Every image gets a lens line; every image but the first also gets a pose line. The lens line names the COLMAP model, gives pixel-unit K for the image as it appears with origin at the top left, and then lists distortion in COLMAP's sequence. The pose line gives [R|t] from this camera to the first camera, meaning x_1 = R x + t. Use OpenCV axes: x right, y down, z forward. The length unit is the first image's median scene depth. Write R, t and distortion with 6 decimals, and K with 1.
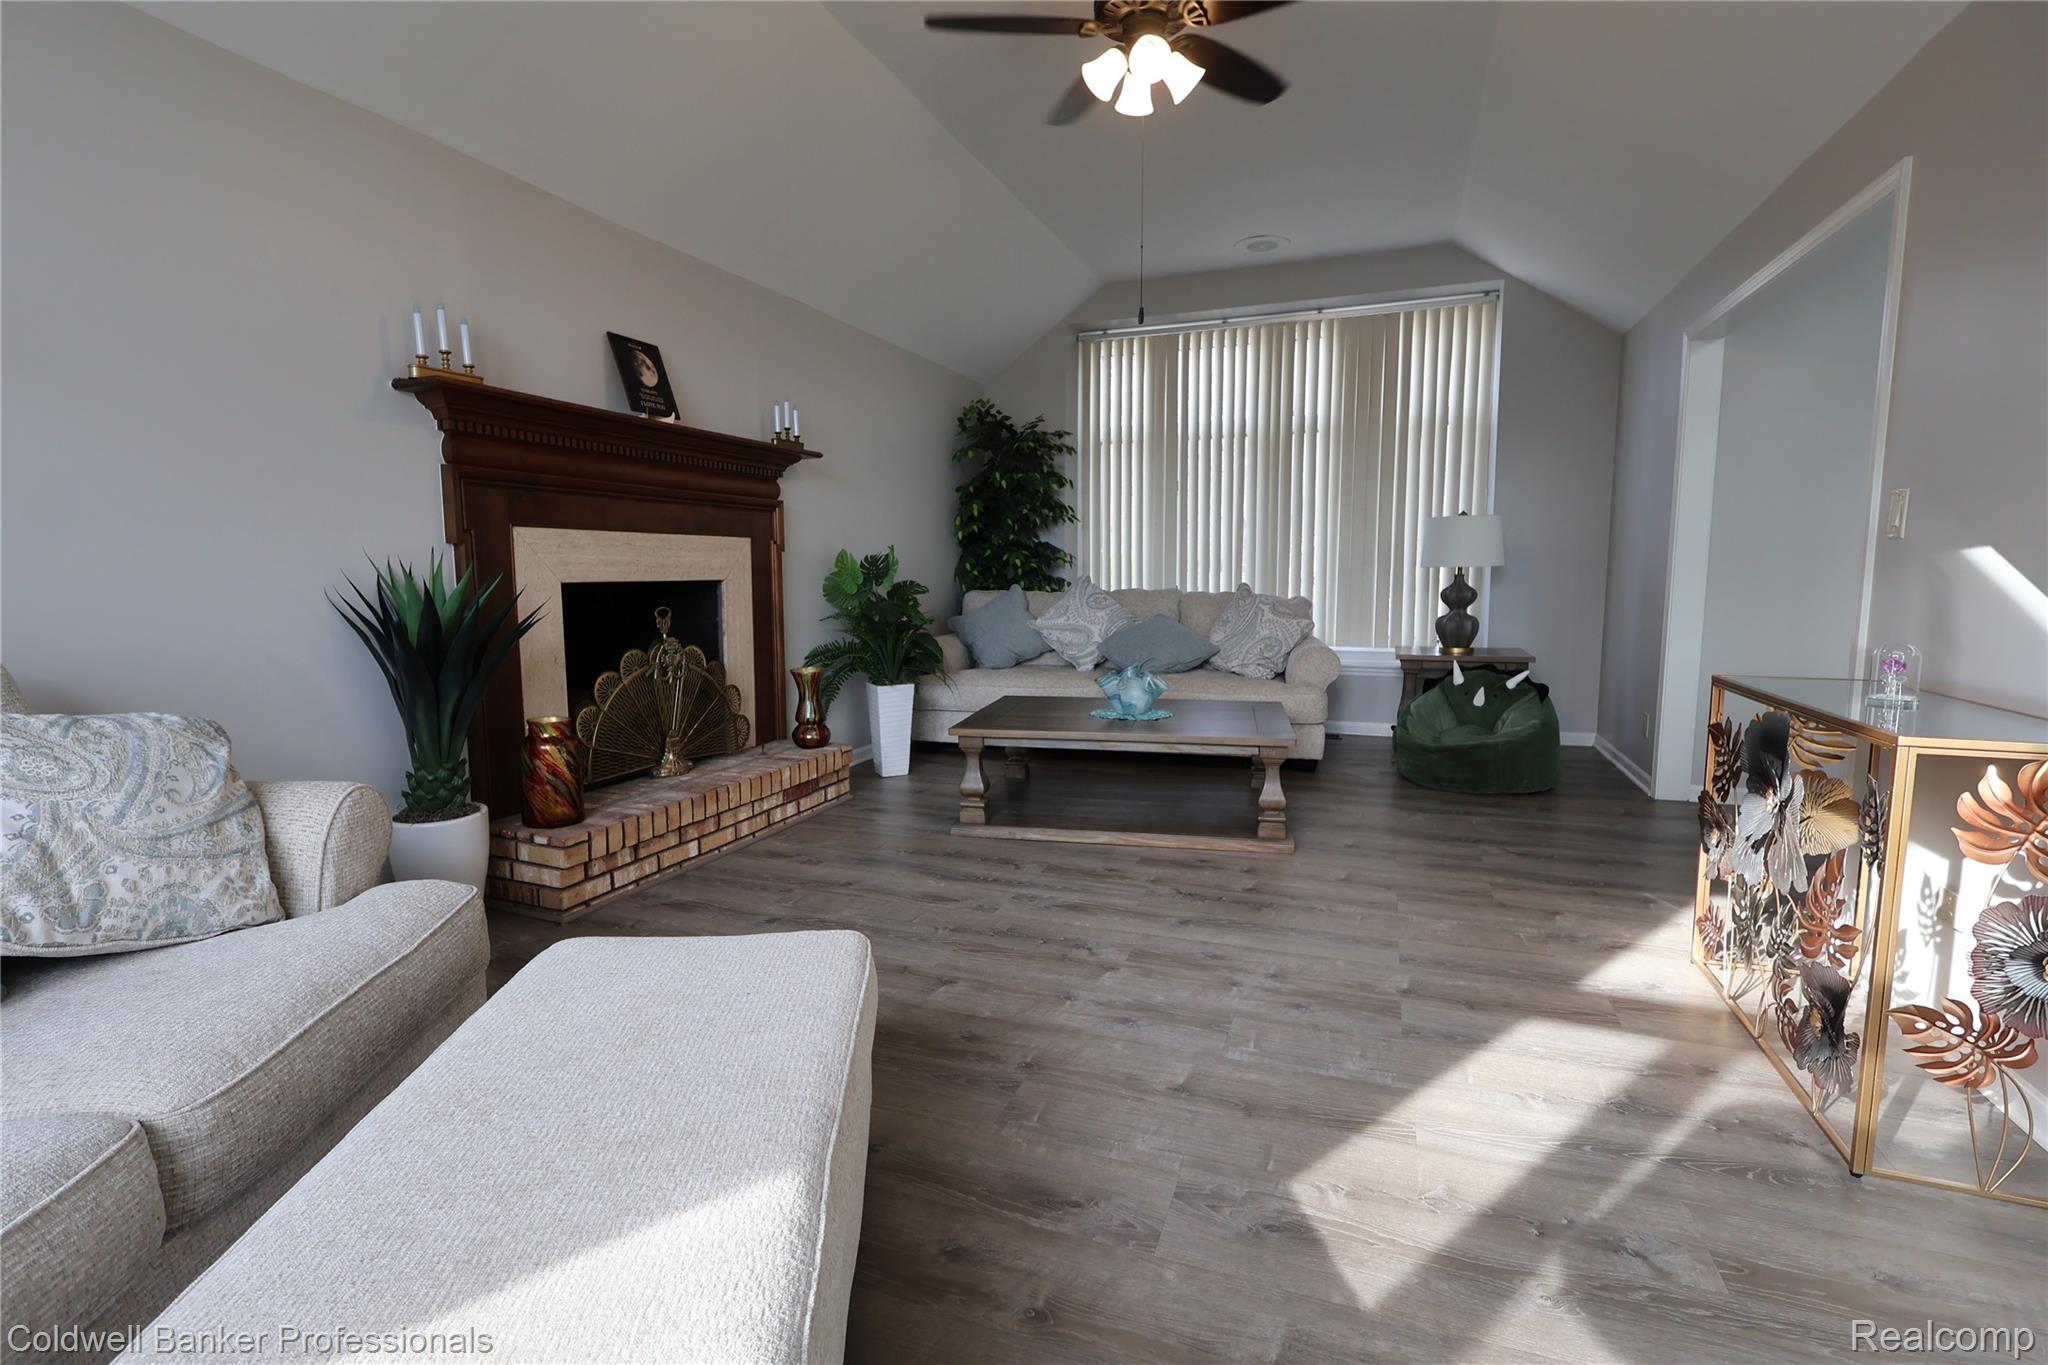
lens RADIAL K [[958.4, 0, 1024.0], [0, 958.4, 682.5], [0, 0, 1]] dist [-0.001906, -0.000085]
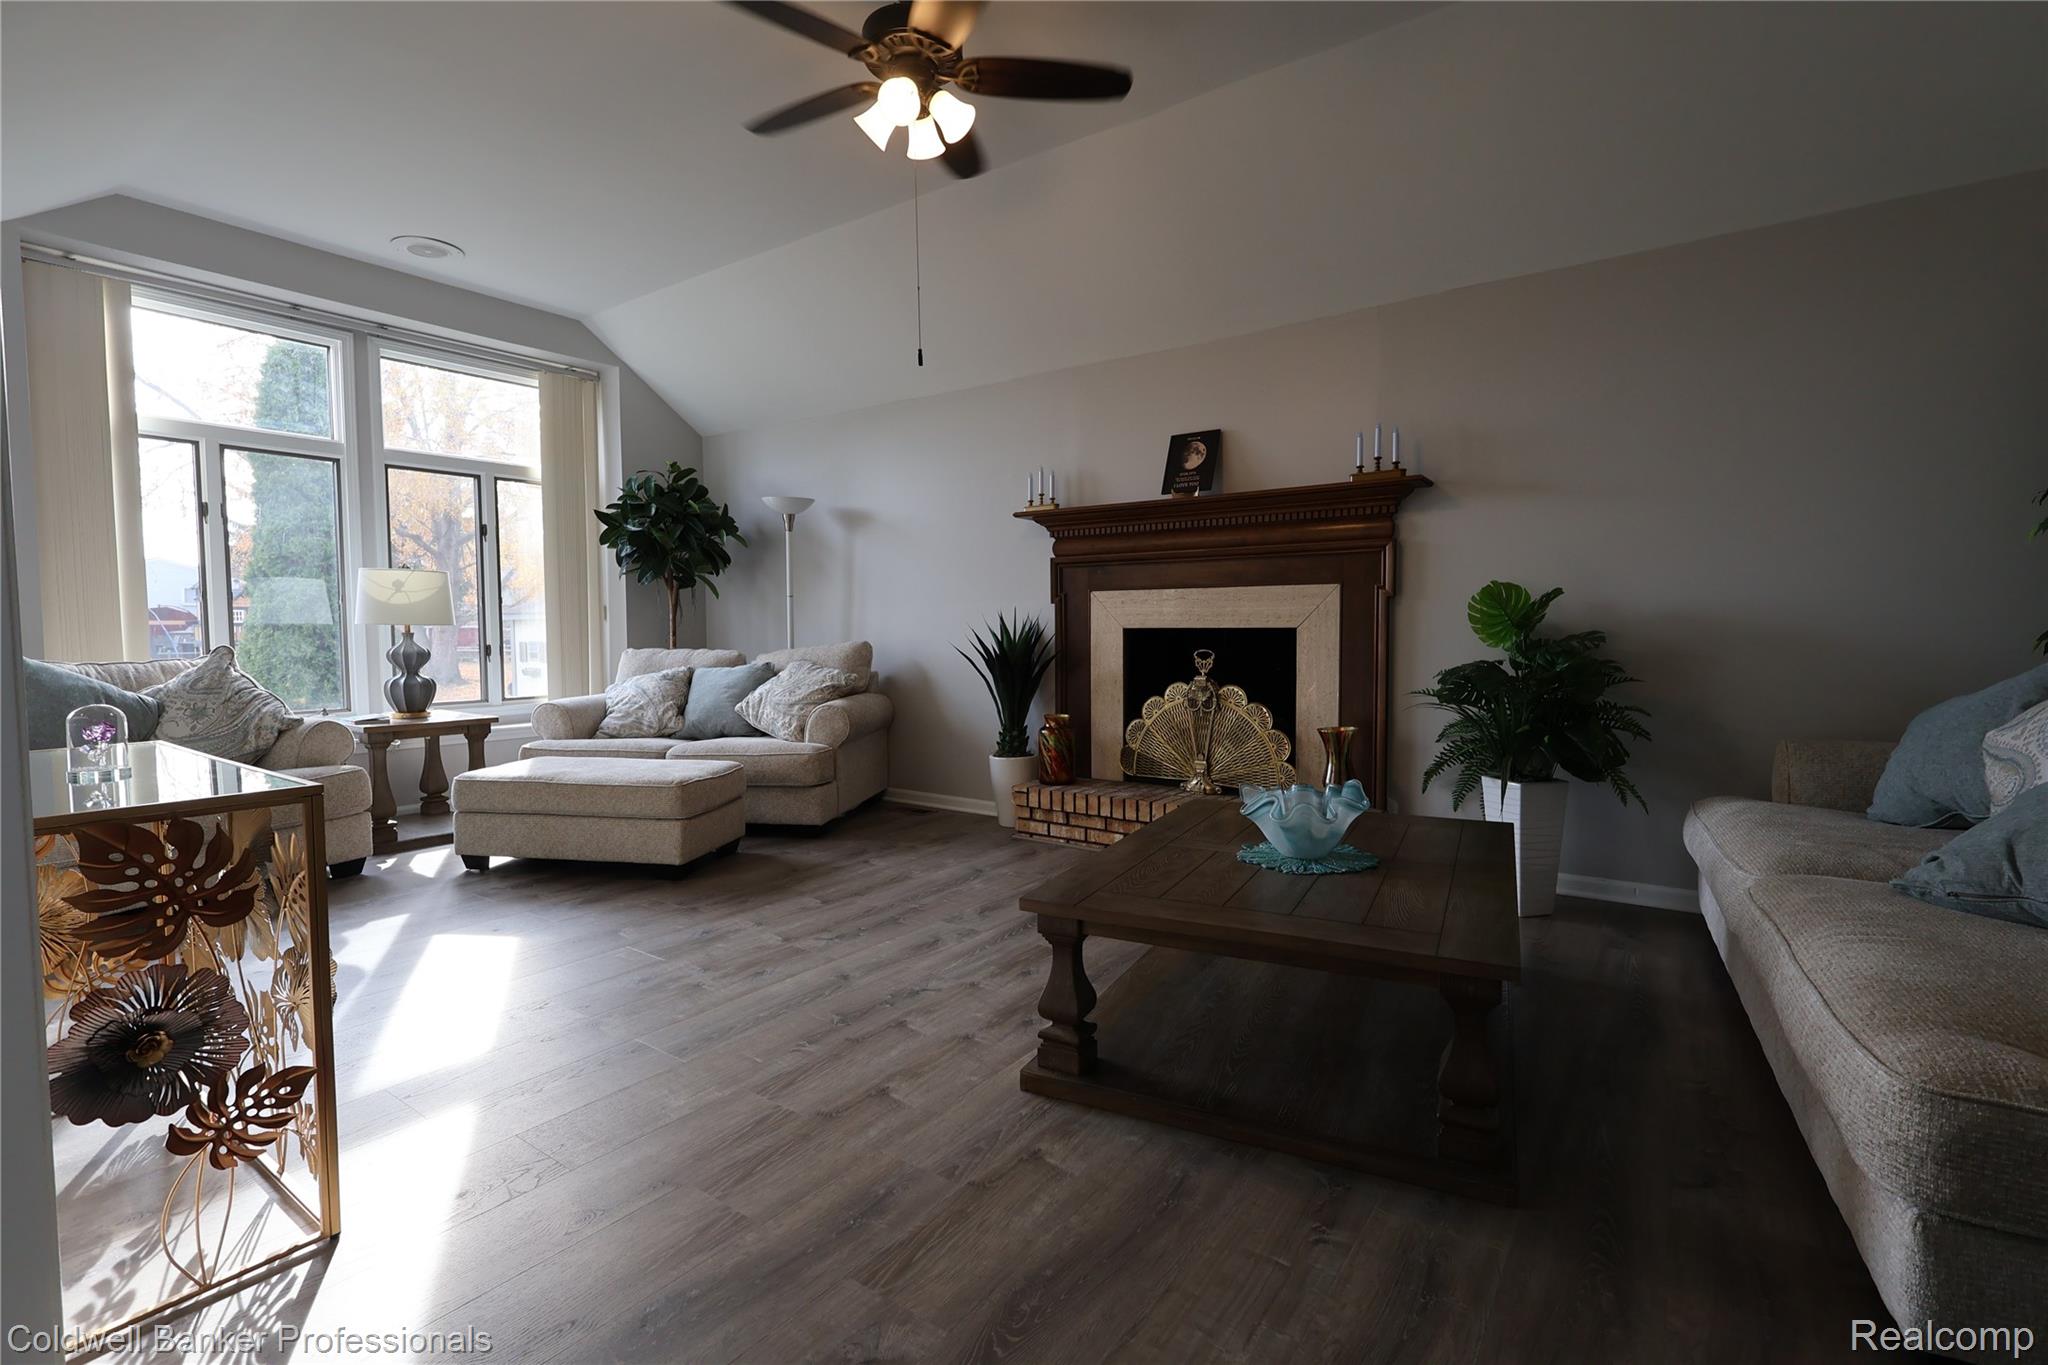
lens RADIAL K [[958.4, 0, 1024.0], [0, 958.4, 682.5], [0, 0, 1]] dist [-0.001906, -0.000085]
pose [[-0.274481, 0.056870, -0.959909, 0.977106], [-0.108870, 0.989993, 0.089783, -0.143848], [0.955410, 0.129149, -0.265543, 1.318686]]
